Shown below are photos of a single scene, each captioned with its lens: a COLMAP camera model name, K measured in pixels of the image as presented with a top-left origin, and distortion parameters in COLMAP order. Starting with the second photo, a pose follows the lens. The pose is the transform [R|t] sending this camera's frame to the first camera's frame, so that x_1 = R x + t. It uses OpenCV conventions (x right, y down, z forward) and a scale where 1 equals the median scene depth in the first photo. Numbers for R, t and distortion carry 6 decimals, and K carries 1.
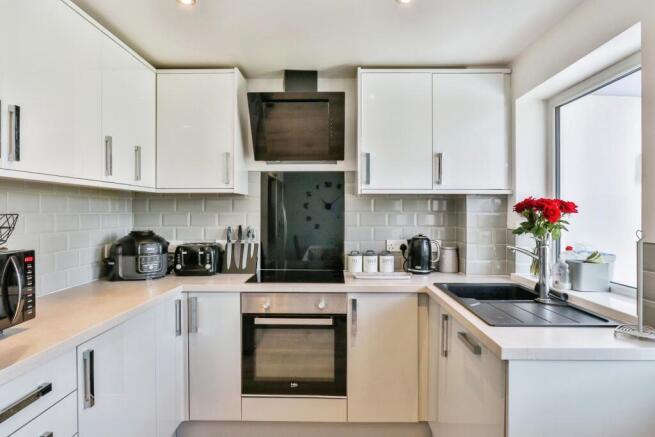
lens RADIAL K [[403.8, 0, 328.1], [0, 403.8, 213.6], [0, 0, 1]] dist [-0.022523, 0.002658]
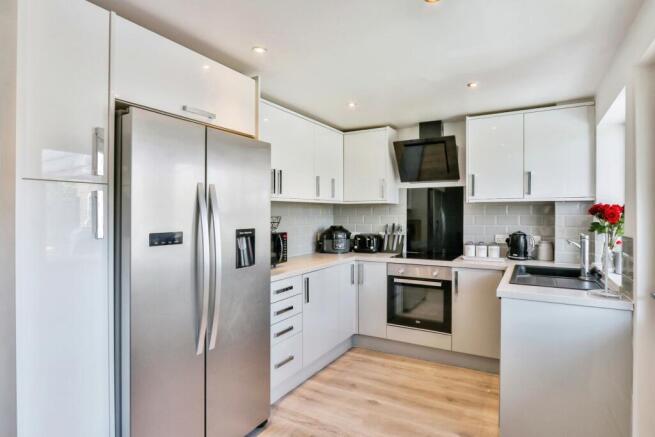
lens RADIAL K [[359.5, 0, 329.2], [0, 359.5, 210.5], [0, 0, 1]] dist [-0.002239, -0.000321]
pose [[0.874950, -0.007563, -0.484155, 0.272056], [0.001677, 0.999919, -0.012591, -0.004206], [0.484211, 0.010205, 0.874892, -0.393013]]
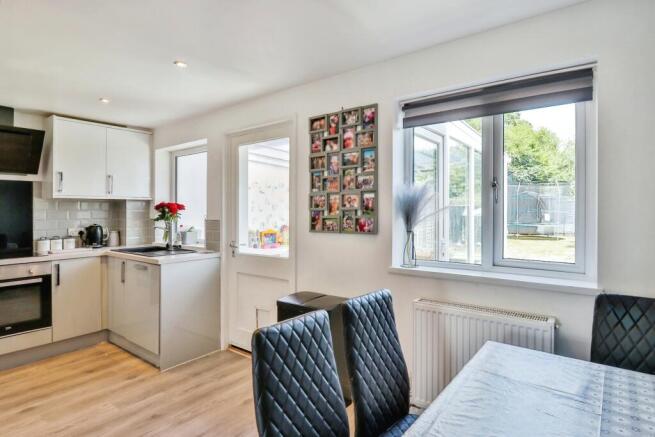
lens RADIAL K [[360.7, 0, 327.8], [0, 360.7, 200.5], [0, 0, 1]] dist [-0.002519, -0.000924]
pose [[0.599235, 0.014058, 0.800450, -0.392479], [0.009516, 0.999650, -0.024681, 0.003063], [-0.800517, 0.022406, 0.598891, -0.649611]]
